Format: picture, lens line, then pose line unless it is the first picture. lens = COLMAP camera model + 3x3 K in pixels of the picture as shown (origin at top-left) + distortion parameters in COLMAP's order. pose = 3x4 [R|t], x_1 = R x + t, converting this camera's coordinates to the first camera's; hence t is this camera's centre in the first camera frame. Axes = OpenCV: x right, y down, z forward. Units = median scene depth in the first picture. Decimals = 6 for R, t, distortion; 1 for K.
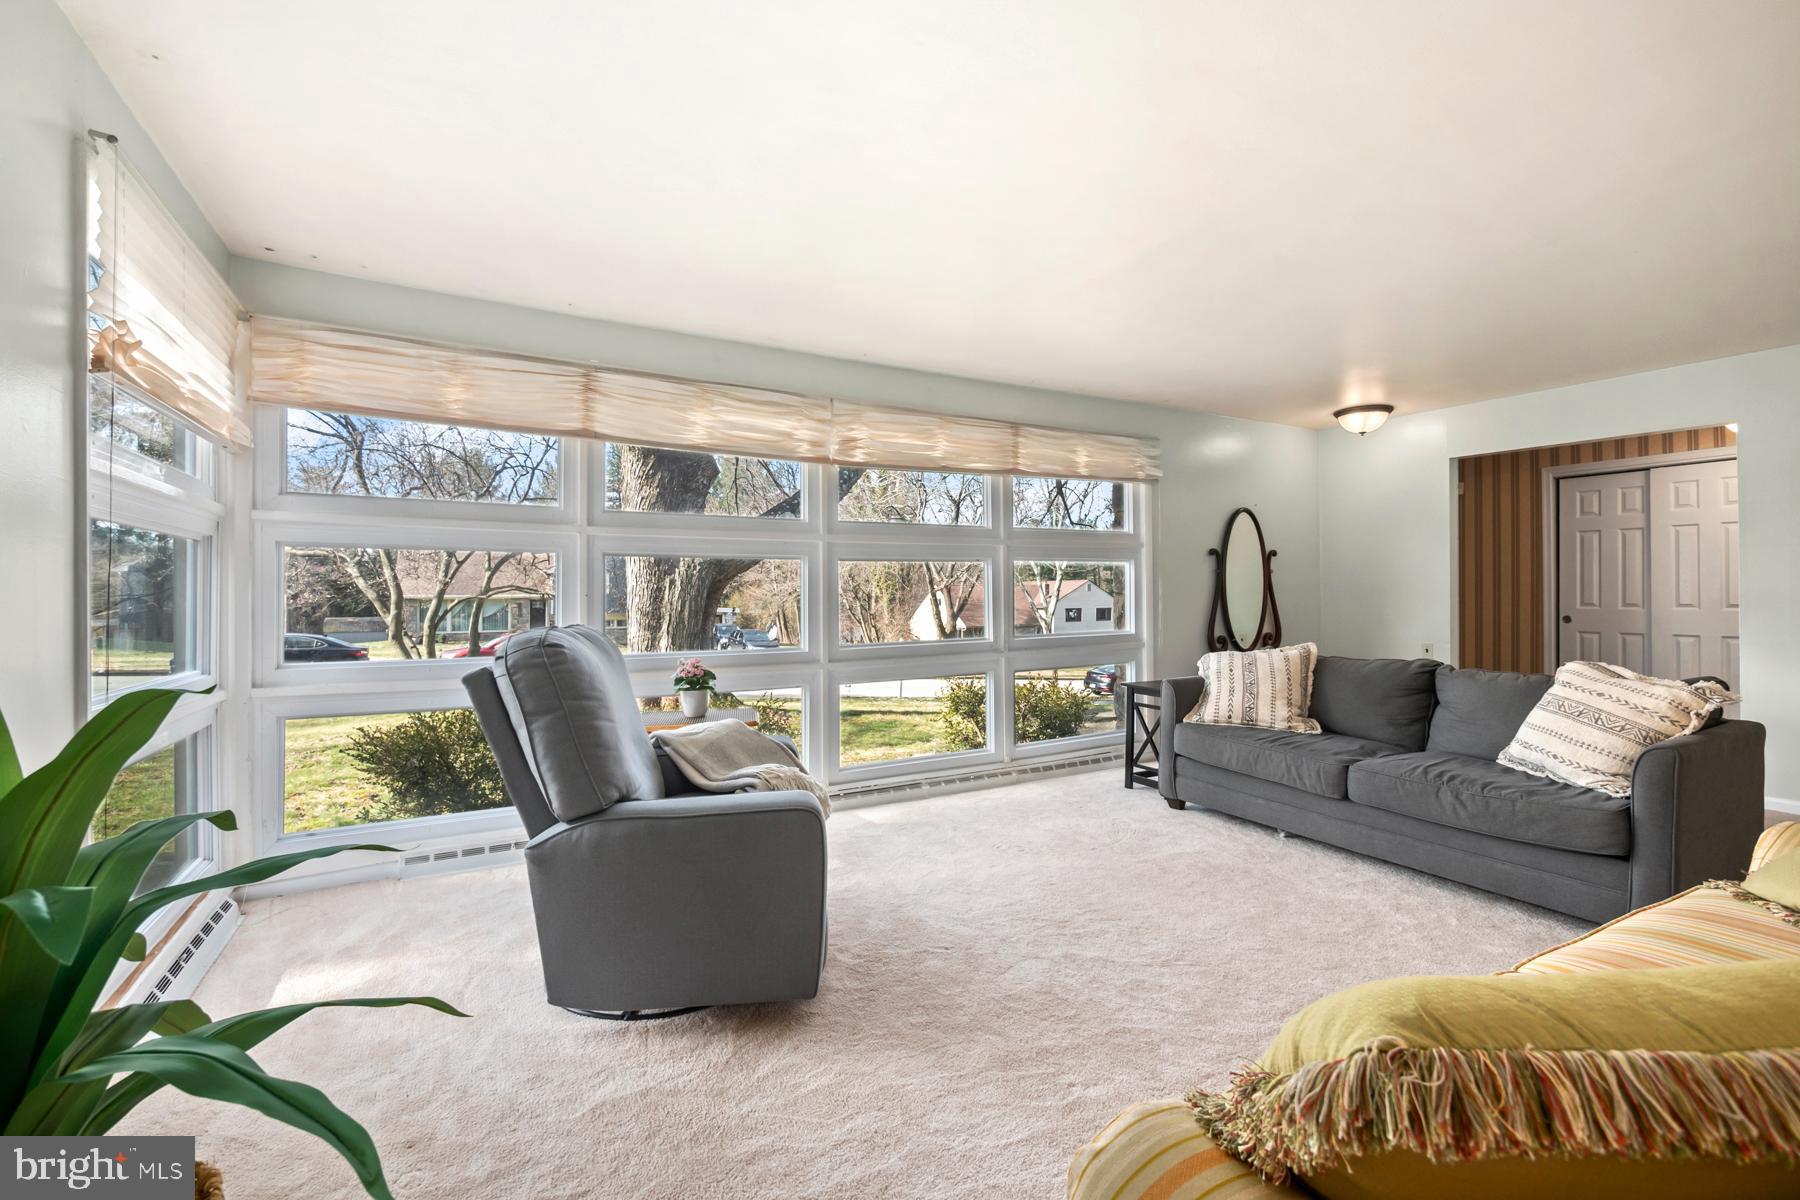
lens RADIAL K [[756.9, 0, 880.2], [0, 756.9, 589.1], [0, 0, 1]] dist [-0.003690, 0.000239]
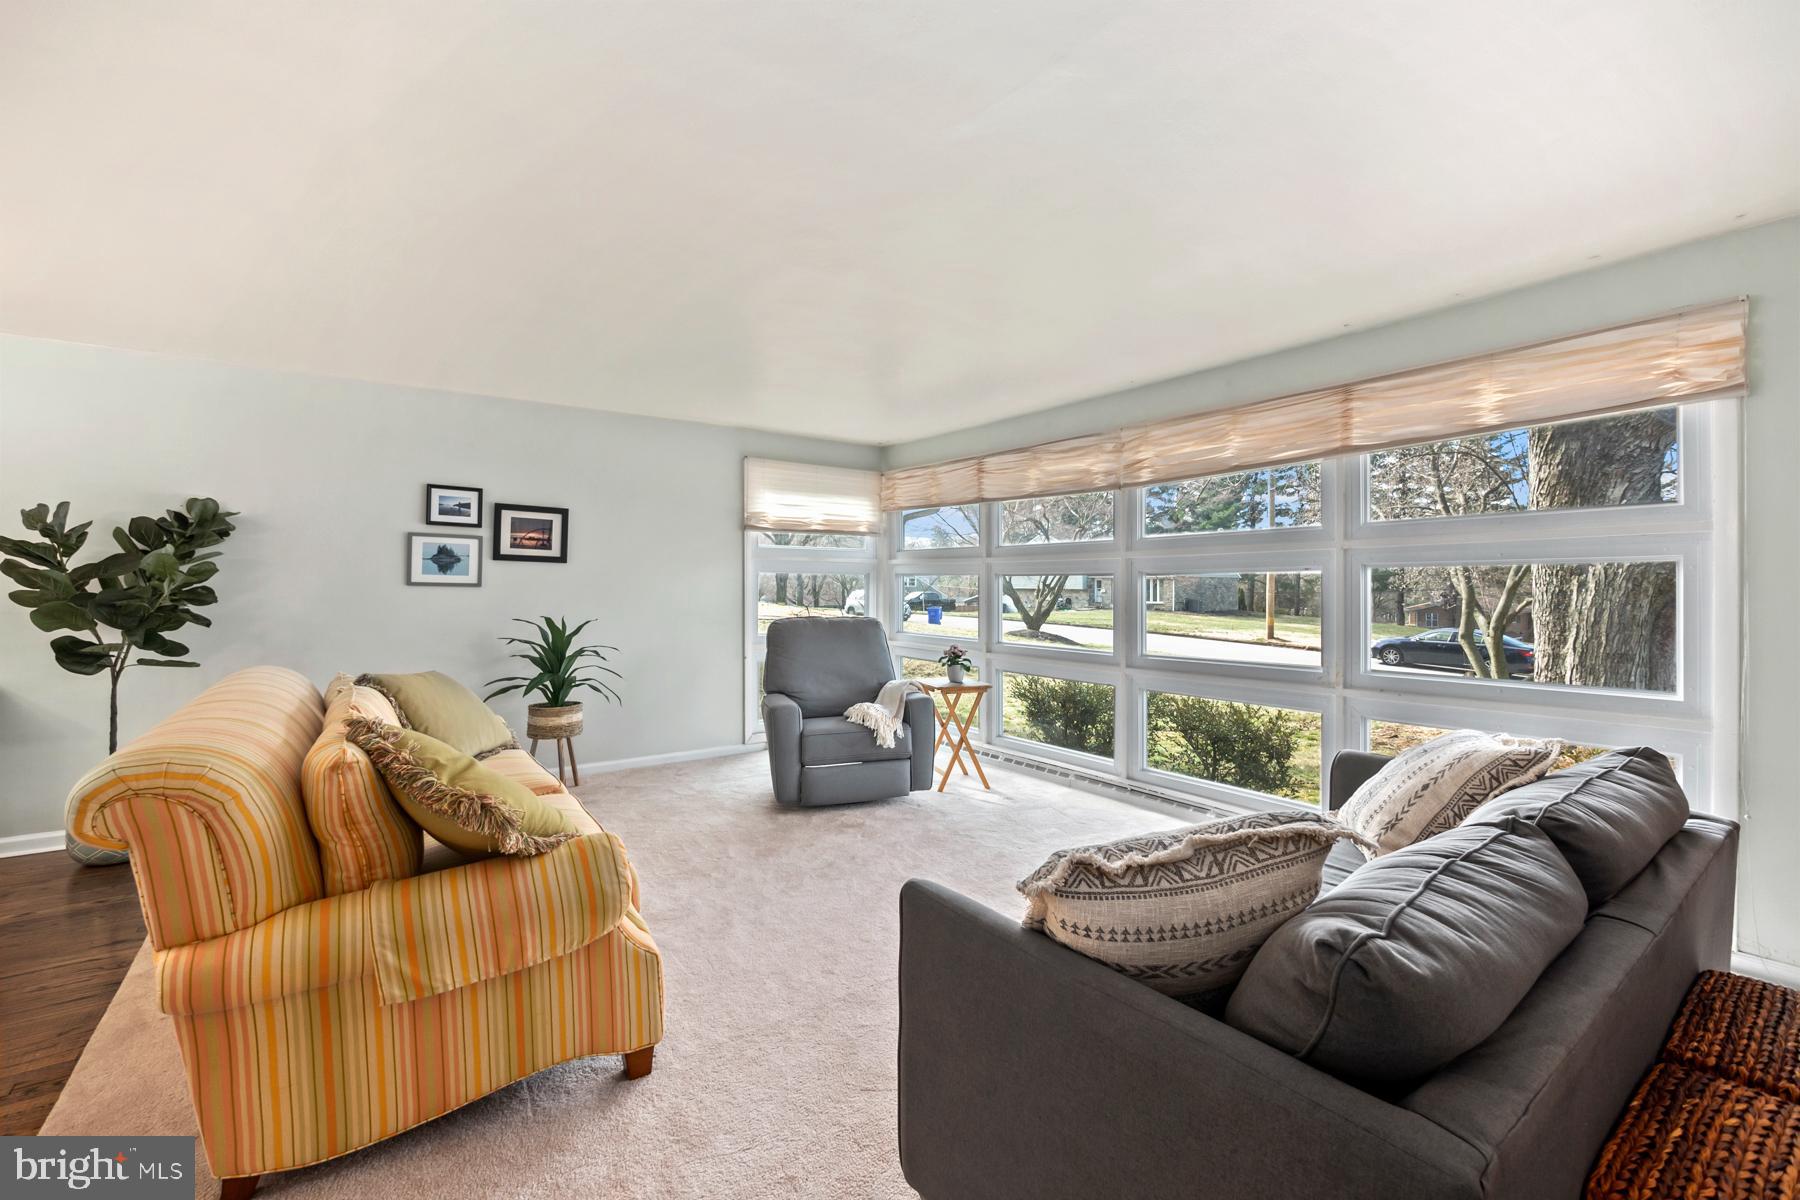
lens RADIAL K [[777.2, 0, 888.5], [0, 777.2, 590.2], [0, 0, 1]] dist [-0.011728, 0.000288]
pose [[0.138017, 0.003612, -0.990423, 0.887535], [0.002369, 0.999989, 0.003977, -0.017439], [0.990427, -0.002895, 0.138007, 0.435632]]
